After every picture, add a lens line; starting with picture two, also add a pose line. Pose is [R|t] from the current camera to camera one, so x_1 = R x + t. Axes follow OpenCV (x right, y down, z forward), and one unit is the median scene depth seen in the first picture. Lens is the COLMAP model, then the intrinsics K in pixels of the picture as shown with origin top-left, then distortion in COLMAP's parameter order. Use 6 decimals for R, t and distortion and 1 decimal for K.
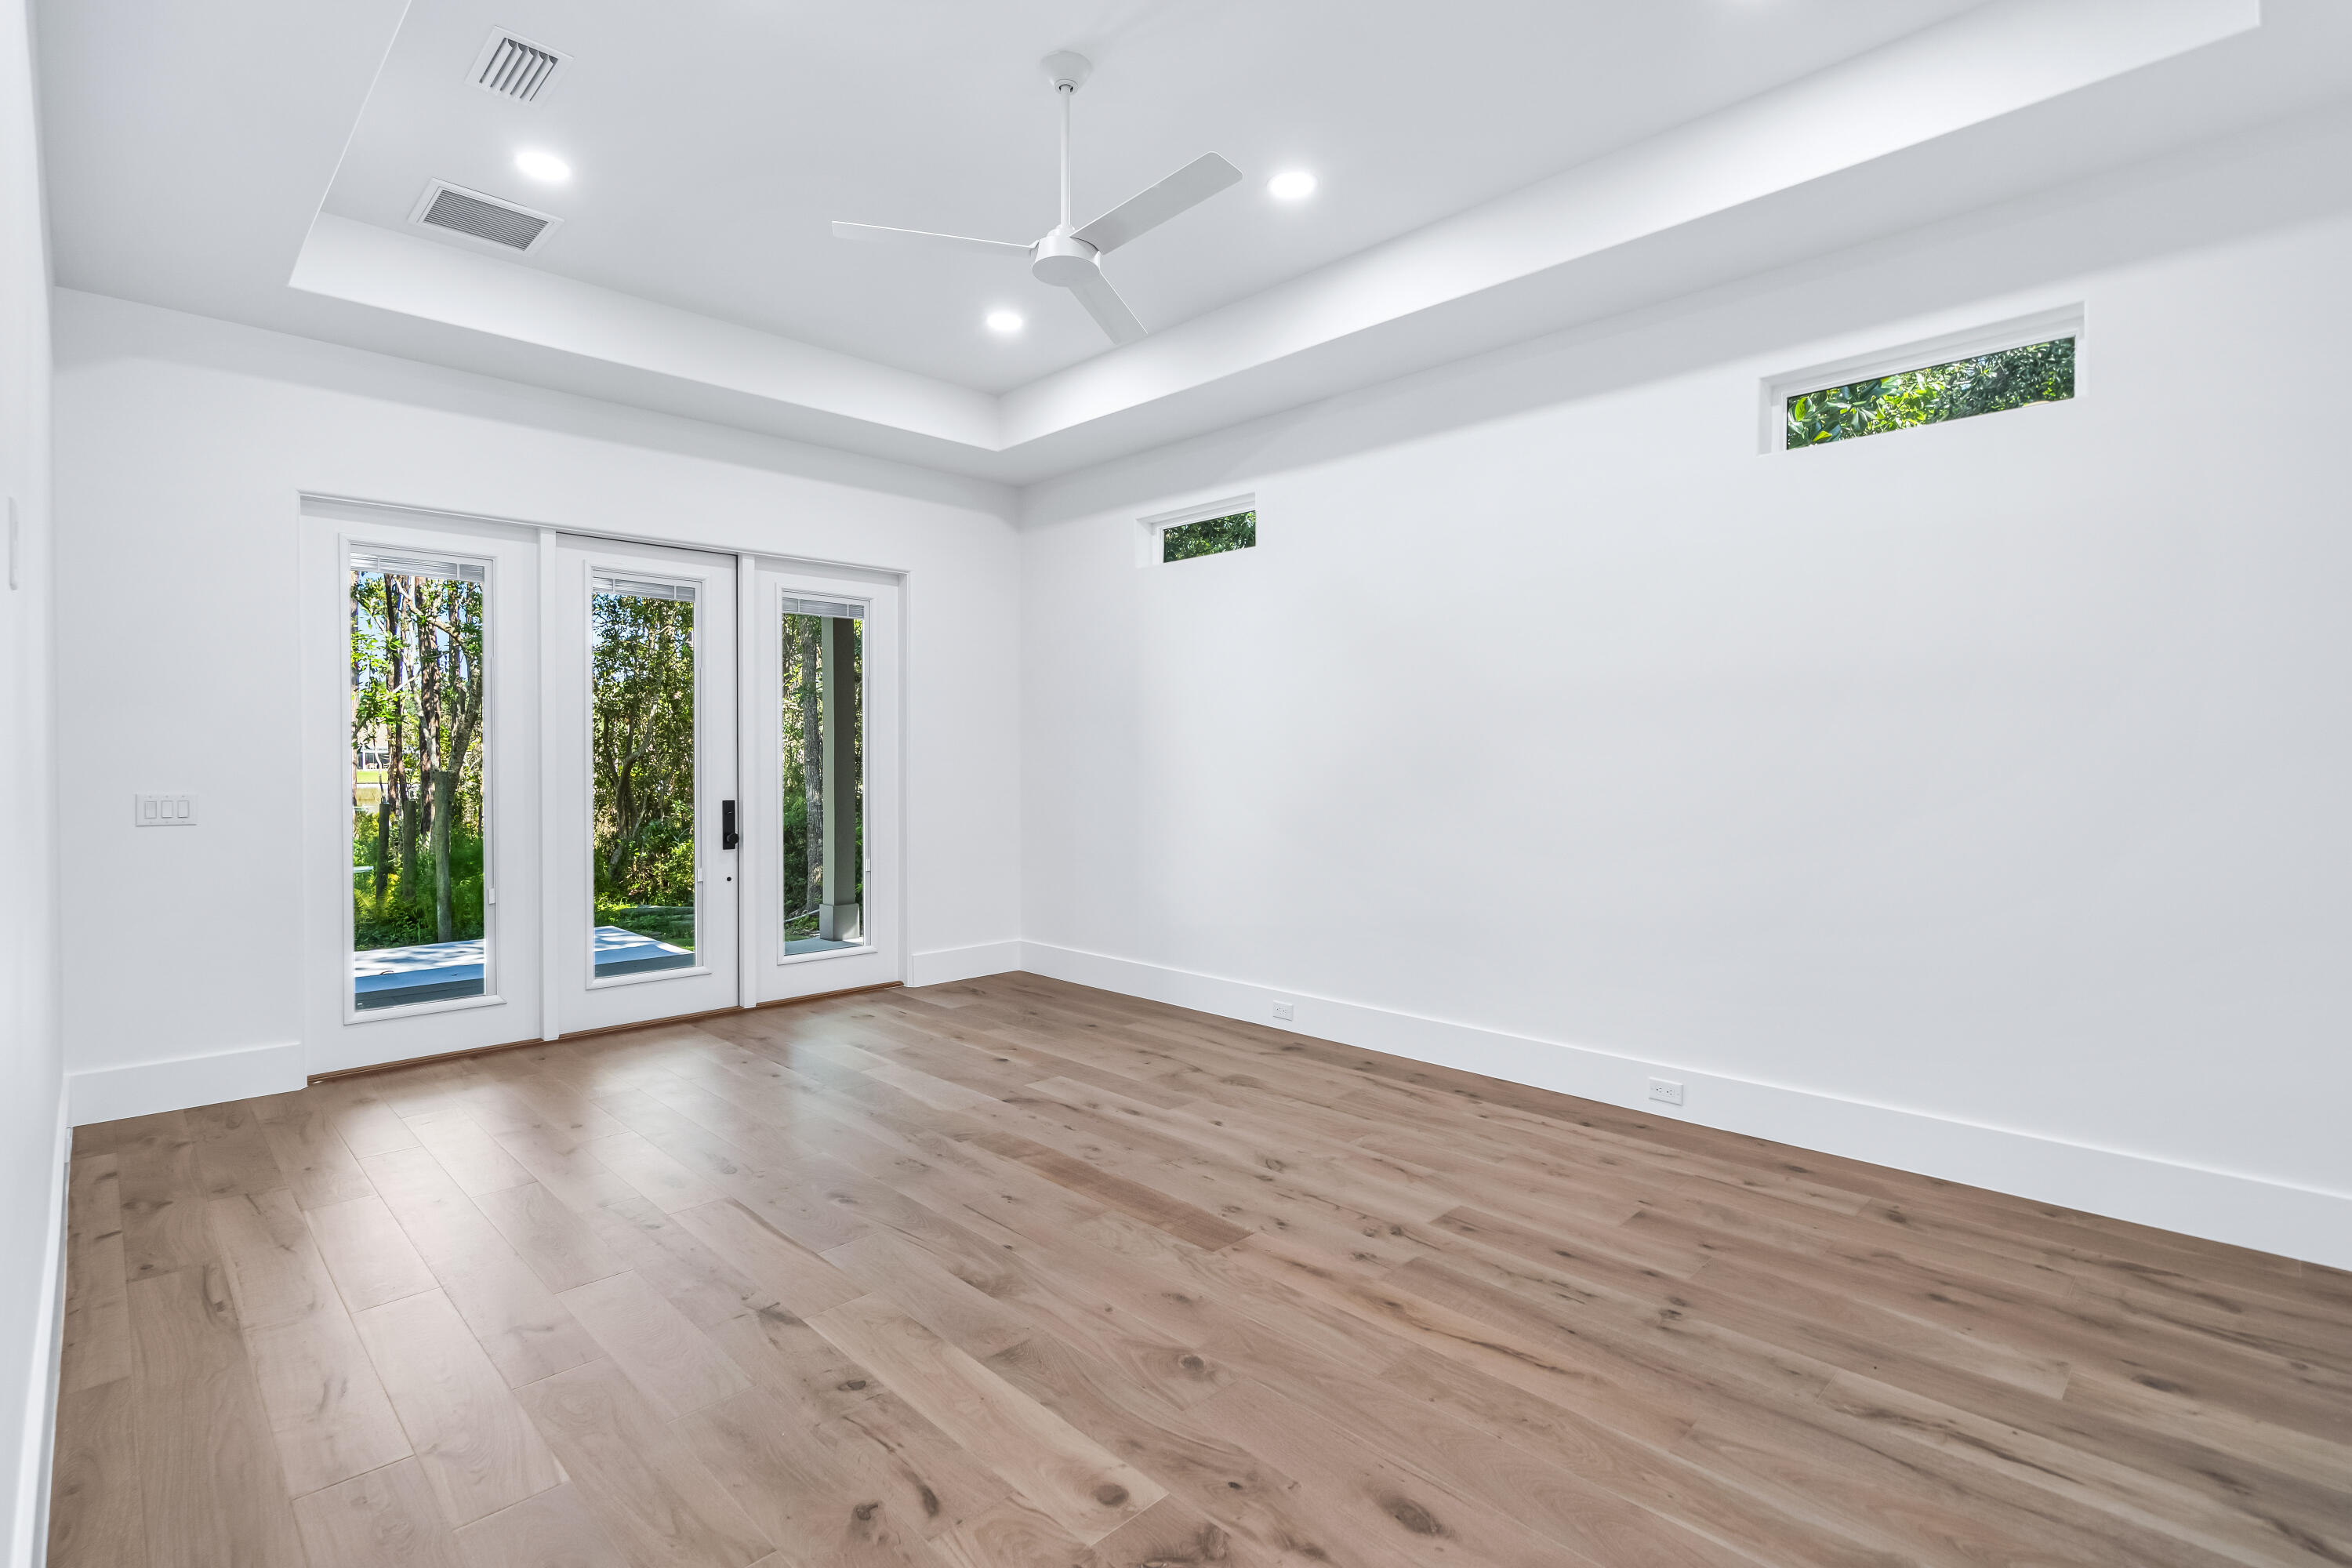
lens RADIAL K [[1092.8, 0, 1172.9], [0, 1092.8, 775.3], [0, 0, 1]] dist [0.001753, 0.000484]
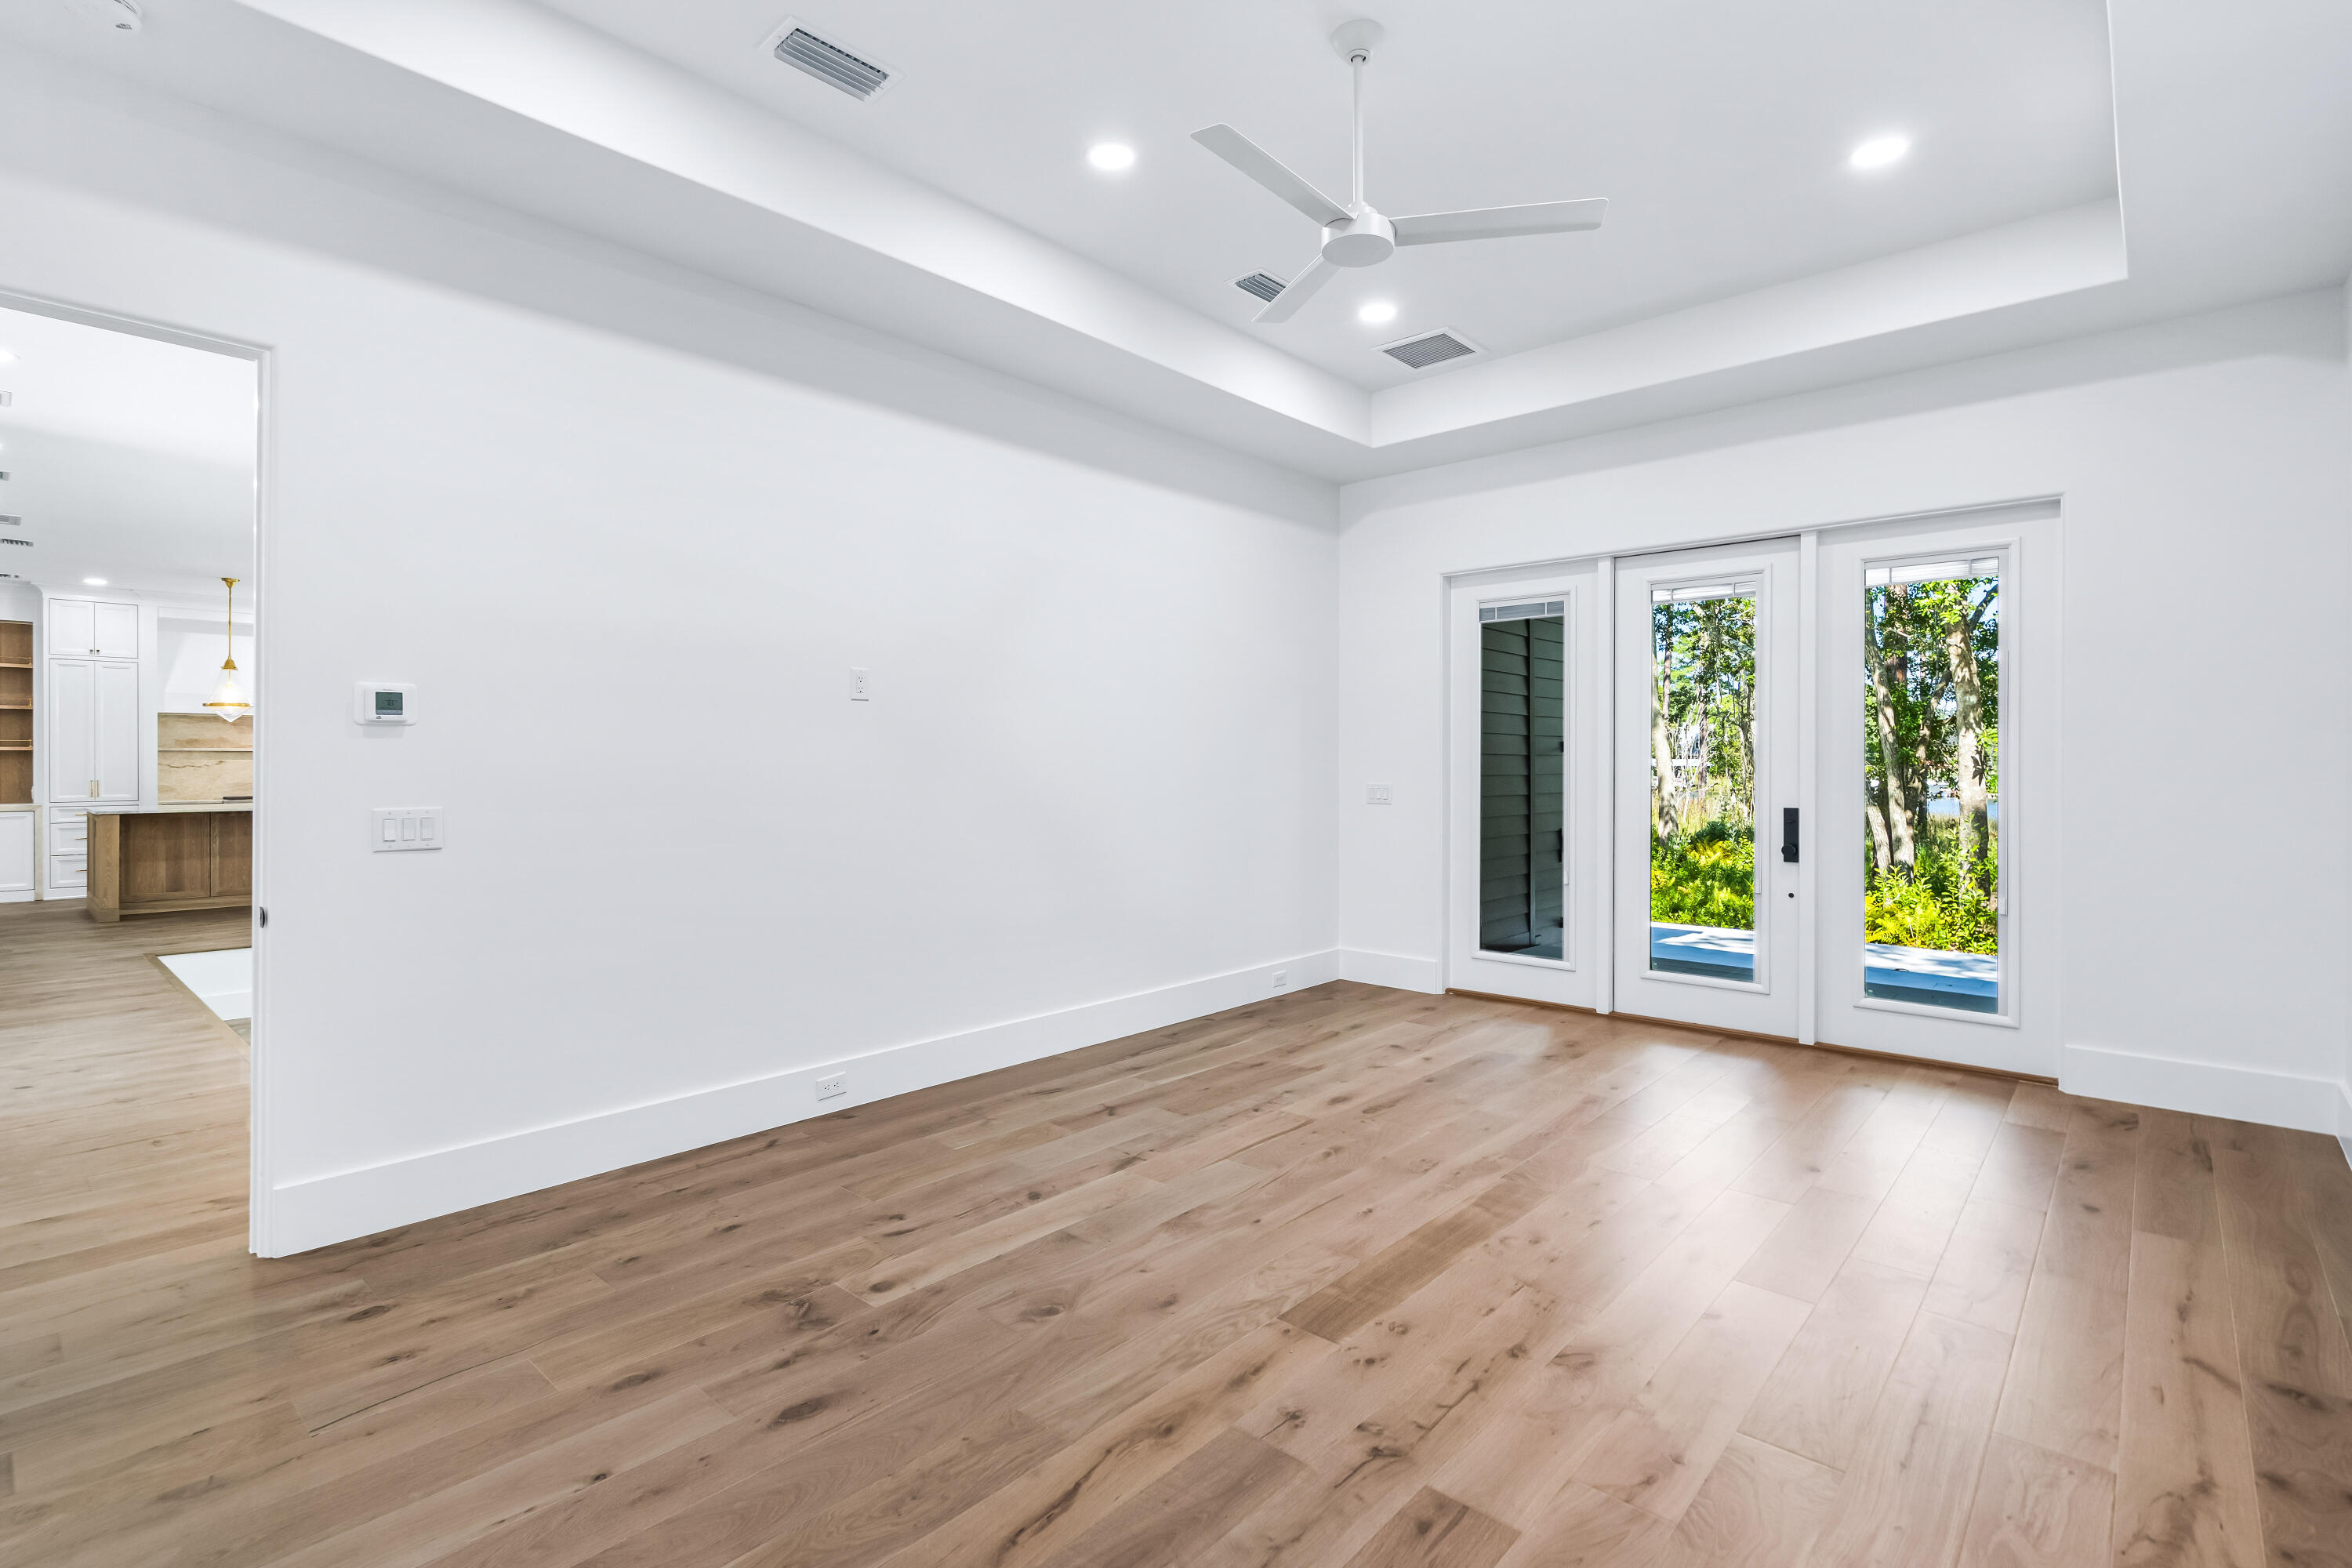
lens RADIAL K [[1092.8, 0, 1171.0], [0, 1092.8, 770.0], [0, 0, 1]] dist [0.001753, 0.000484]
pose [[0.064766, 0.007312, -0.997874, 0.860963], [-0.014157, 0.999879, 0.006408, -0.012899], [0.997800, 0.013712, 0.064862, 0.801132]]
